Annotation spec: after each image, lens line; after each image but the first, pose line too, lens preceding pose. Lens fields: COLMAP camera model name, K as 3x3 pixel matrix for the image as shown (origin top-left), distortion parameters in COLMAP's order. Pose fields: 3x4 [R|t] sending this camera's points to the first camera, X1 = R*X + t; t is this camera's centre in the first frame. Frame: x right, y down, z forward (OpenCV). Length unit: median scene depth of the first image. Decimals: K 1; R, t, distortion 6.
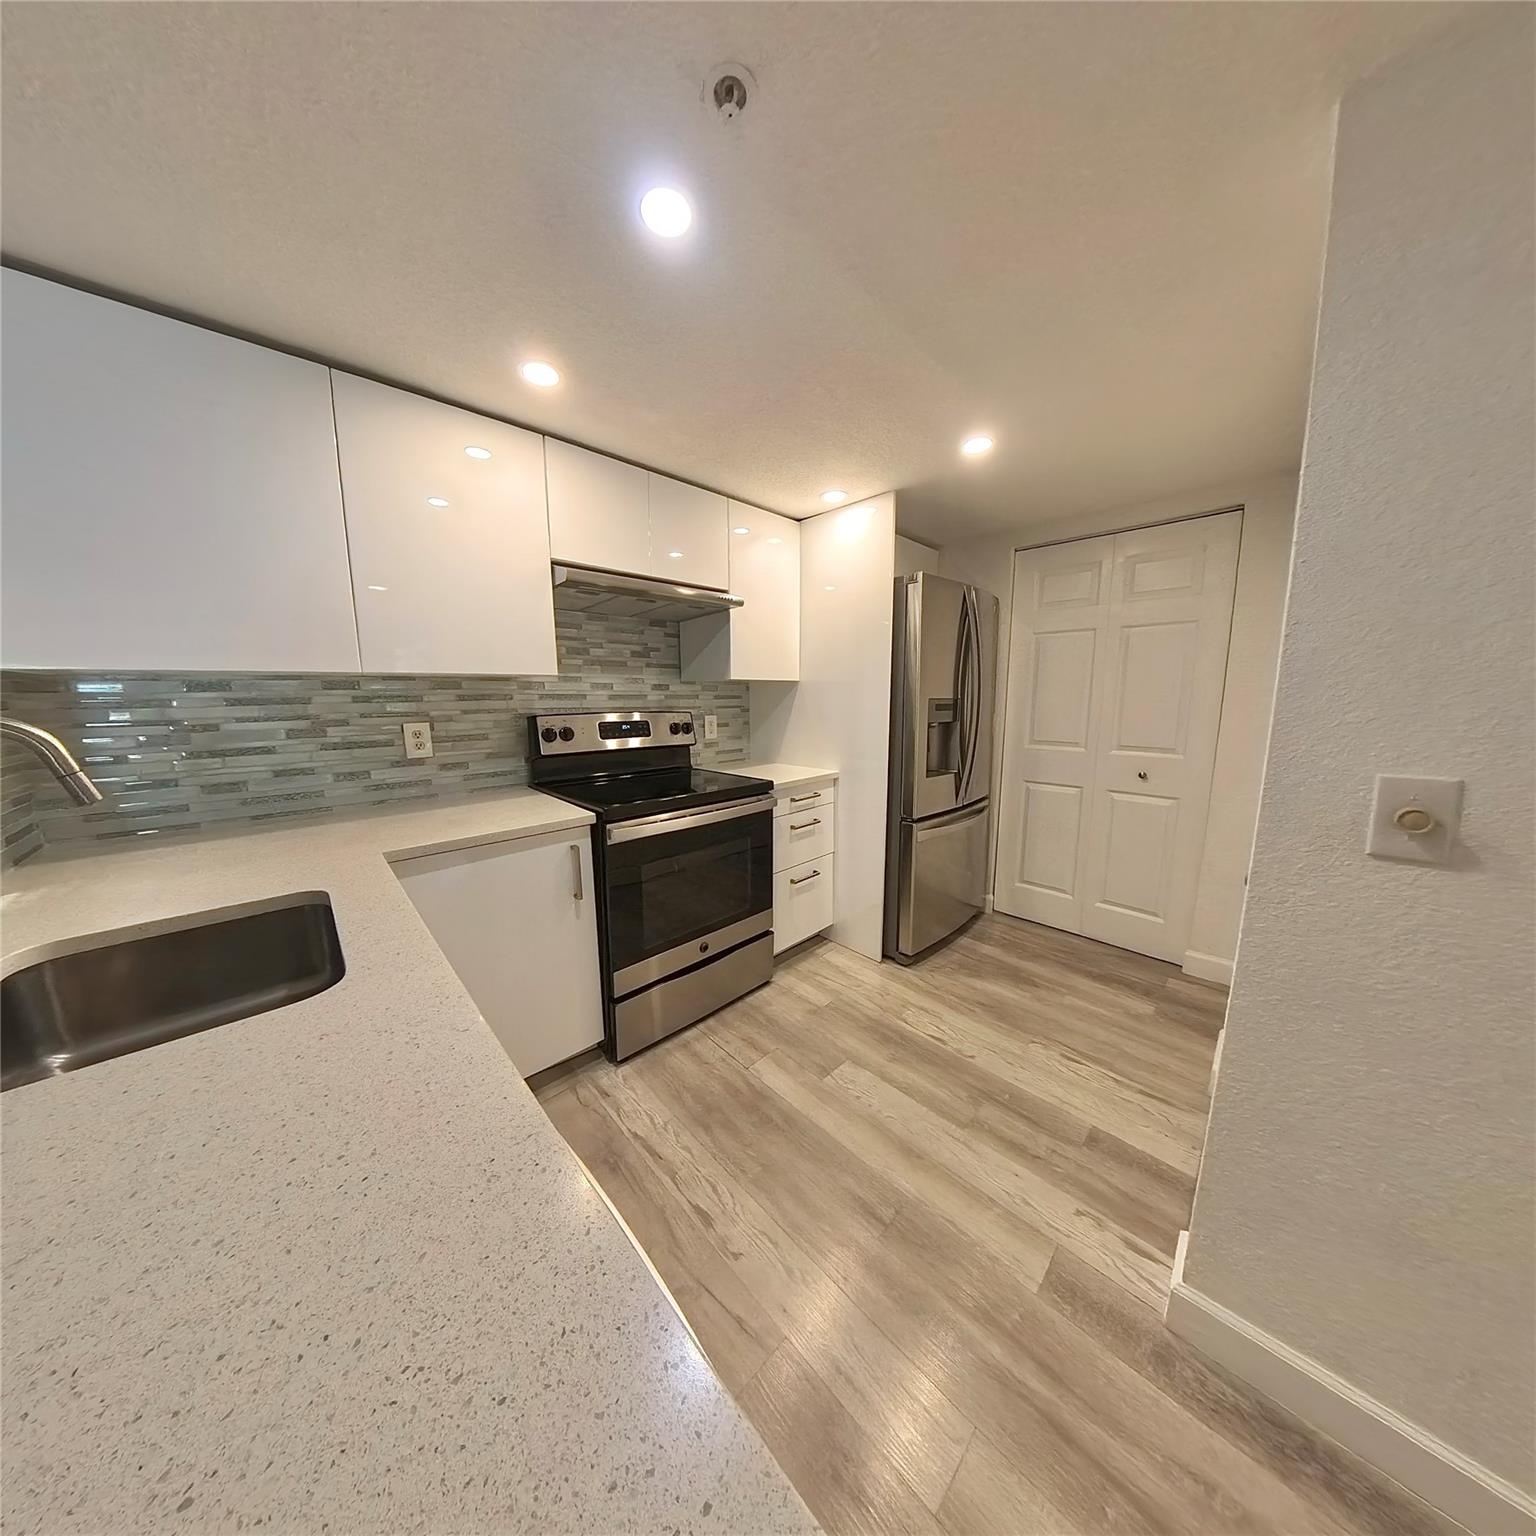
lens RADIAL K [[500.8, 0, 768.6], [0, 500.8, 769.0], [0, 0, 1]] dist [-0.019387, 0.000063]
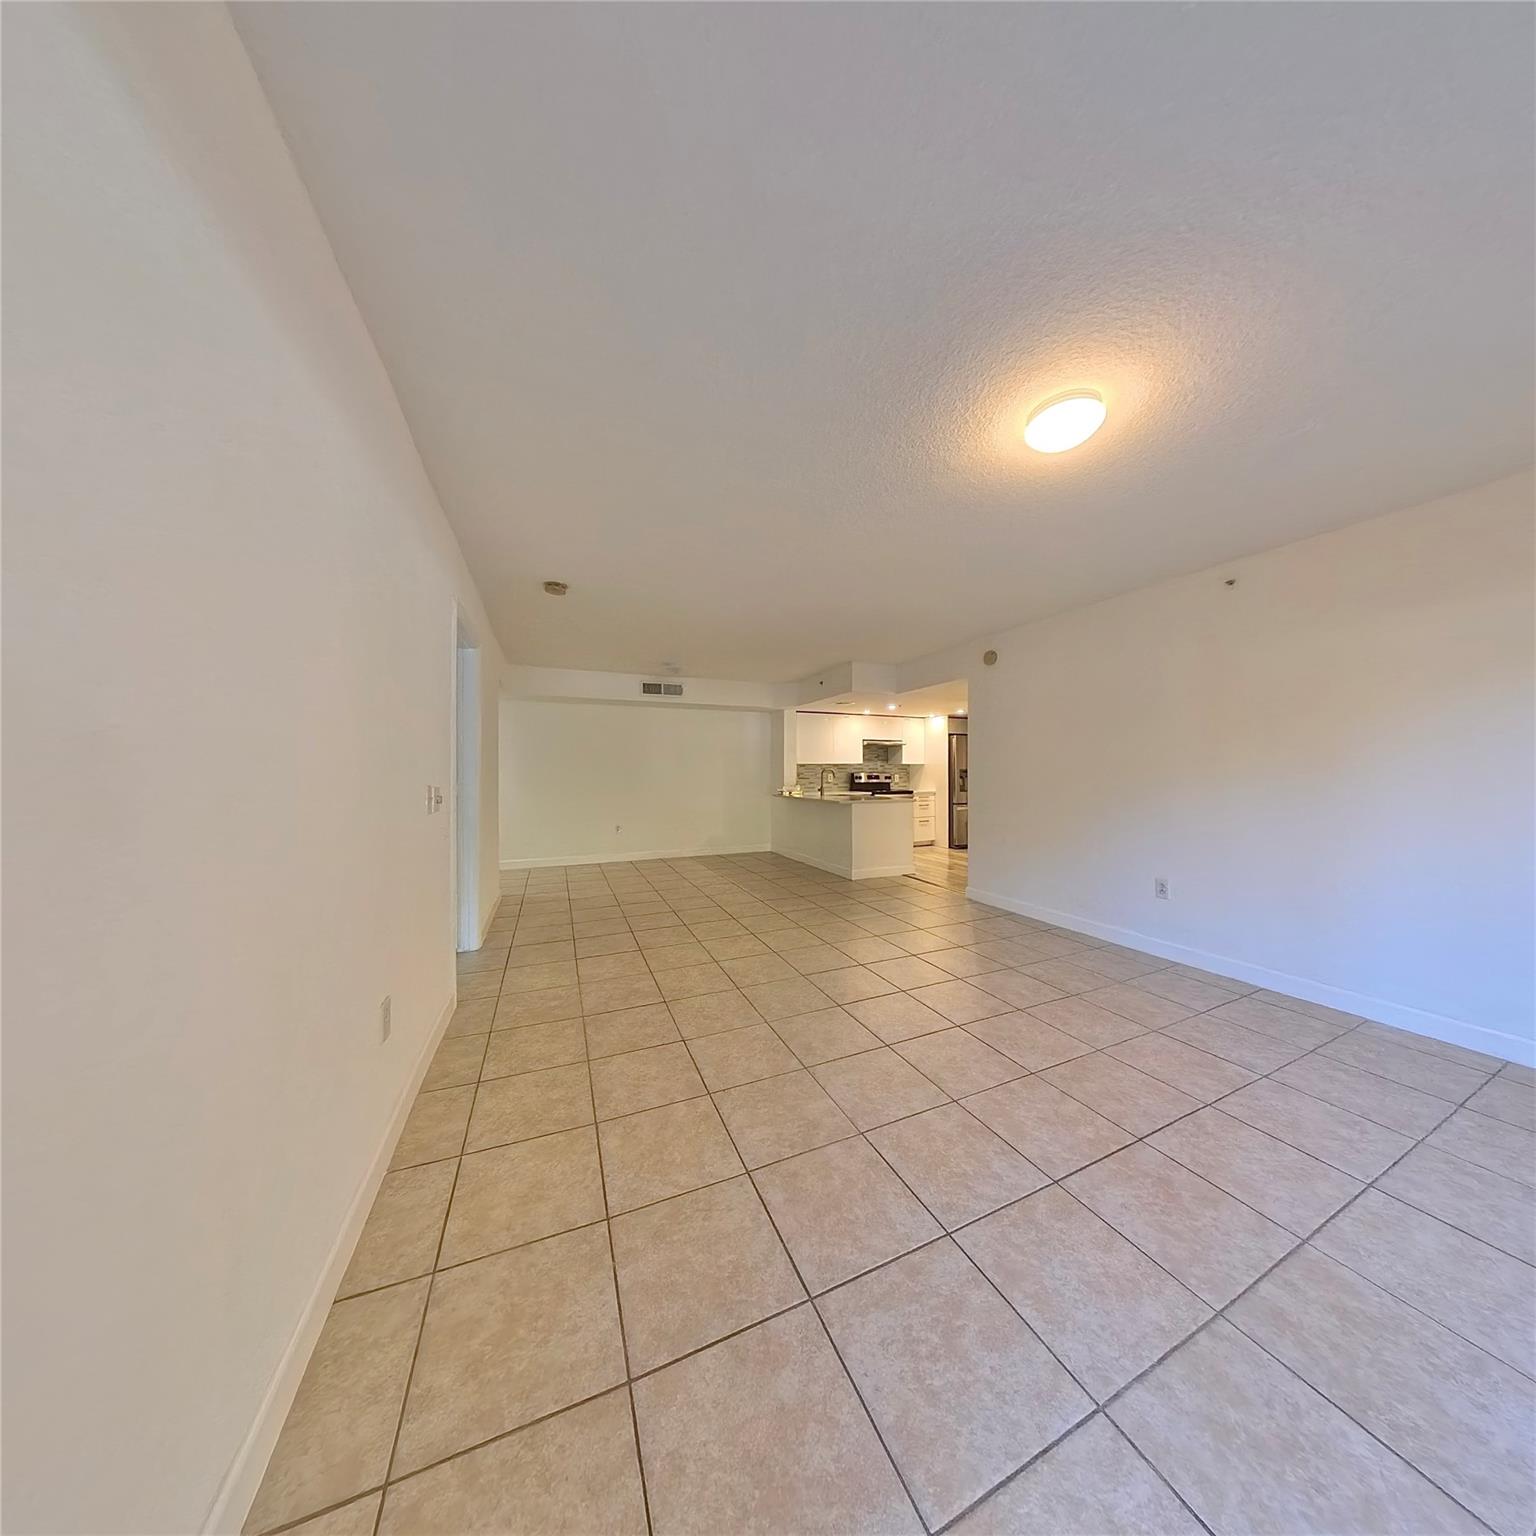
lens RADIAL K [[500.8, 0, 768.6], [0, 500.8, 769.0], [0, 0, 1]] dist [-0.019387, 0.000063]
pose [[0.934254, 0.000155, -0.356607, 0.329461], [-0.053773, 0.988627, -0.140447, 0.443705], [0.352530, 0.150389, 0.923637, -2.845358]]
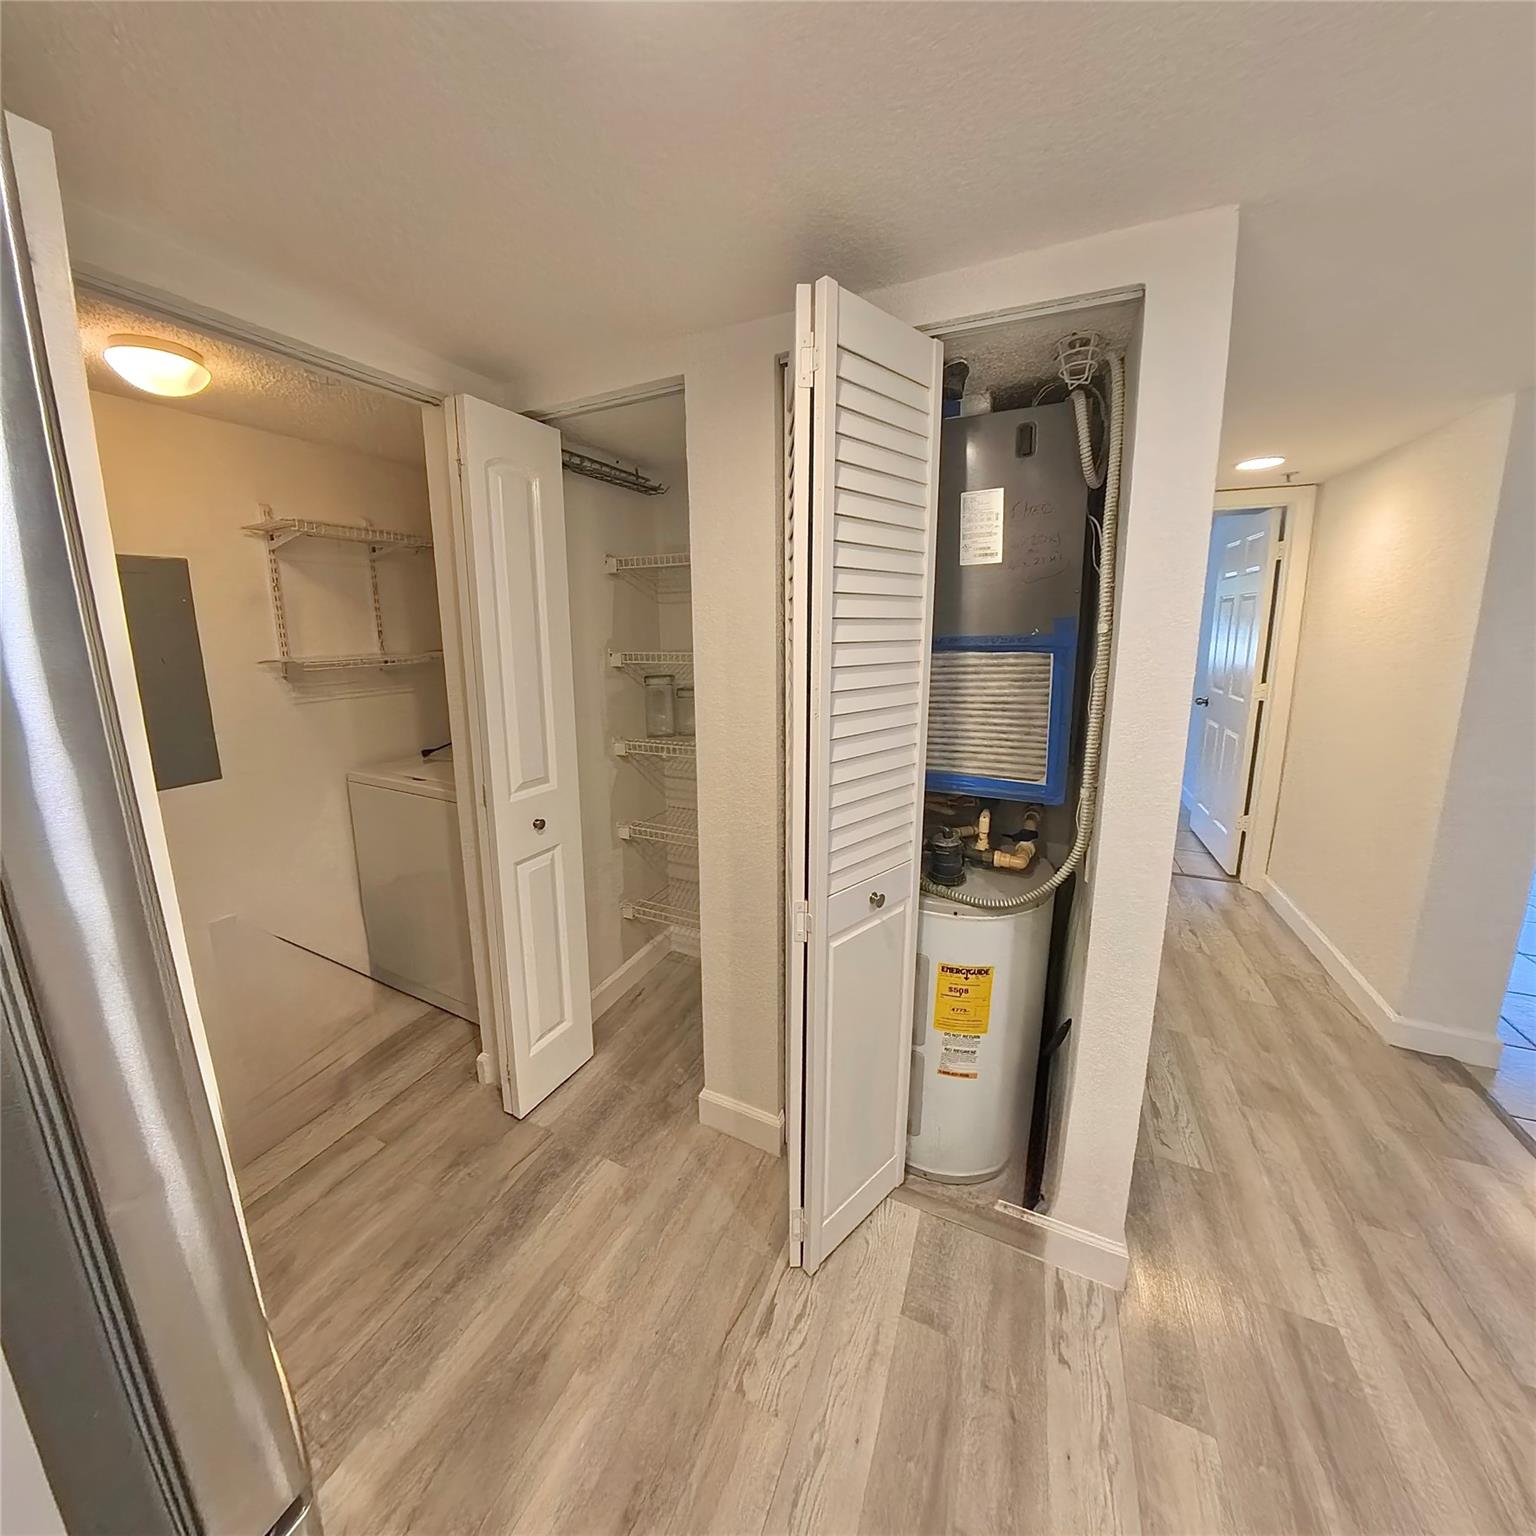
lens RADIAL K [[567.3, 0, 787.0], [0, 567.3, 713.6], [0, 0, 1]] dist [-0.016762, 0.000101]
pose [[-0.373225, -0.152416, 0.915135, 0.071263], [0.137642, 0.966399, 0.217090, -0.232776], [-0.917473, 0.206984, -0.339706, 0.861025]]
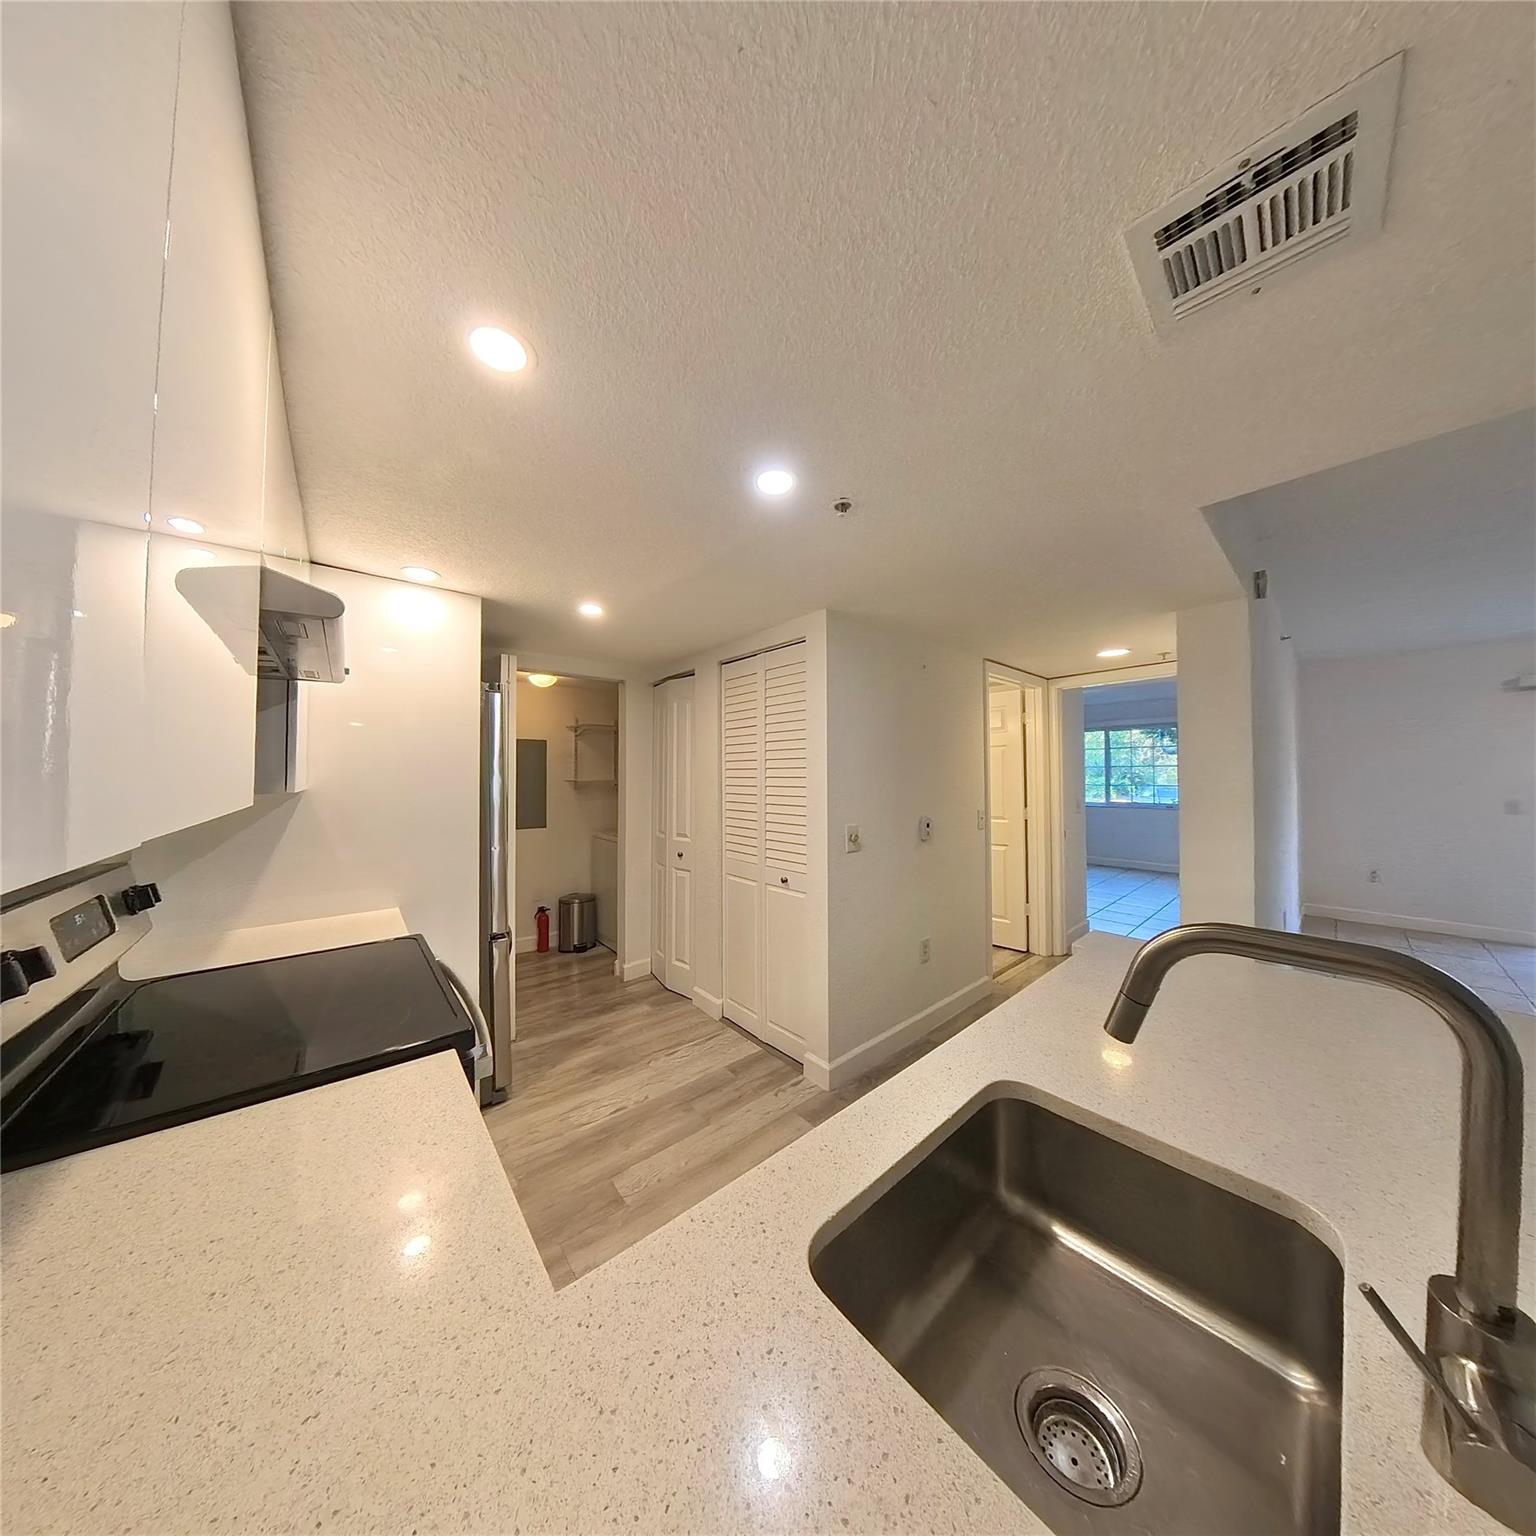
lens RADIAL K [[500.8, 0, 768.6], [0, 500.8, 769.0], [0, 0, 1]] dist [-0.019387, 0.000063]
pose [[0.063228, 0.014667, 0.997891, -0.654129], [0.151719, 0.988129, -0.024136, -0.114581], [-0.986399, 0.152925, 0.060253, 0.420753]]
